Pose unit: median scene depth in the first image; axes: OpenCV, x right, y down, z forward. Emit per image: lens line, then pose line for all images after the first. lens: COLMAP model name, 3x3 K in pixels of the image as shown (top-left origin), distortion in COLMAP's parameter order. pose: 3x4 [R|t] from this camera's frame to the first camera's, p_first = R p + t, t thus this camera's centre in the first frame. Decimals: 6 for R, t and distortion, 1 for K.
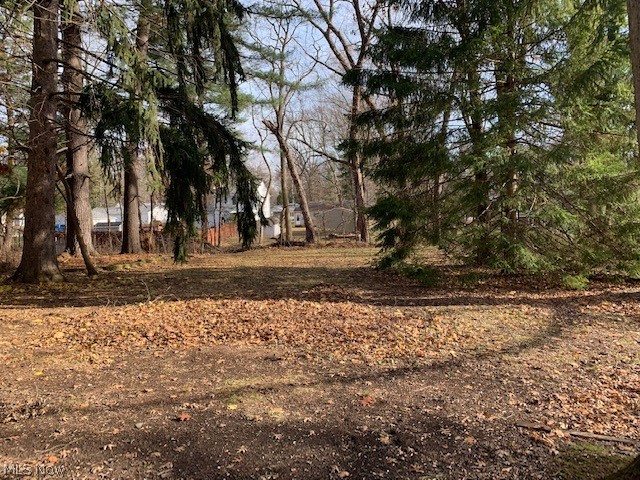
lens RADIAL K [[486.3, 0, 326.1], [0, 486.3, 239.7], [0, 0, 1]] dist [0.037065, -0.045595]
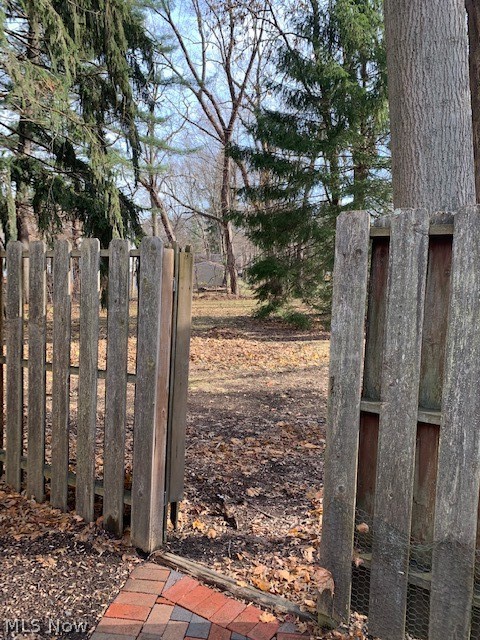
lens RADIAL K [[486.3, 0, 236.1], [0, 486.3, 319.4], [0, 0, 1]] dist [0.037065, -0.045595]
pose [[0.994663, 0.012023, 0.102476, -0.052519], [-0.017683, 0.998357, 0.054499, -0.000762], [-0.101652, -0.056020, 0.993241, -0.177181]]
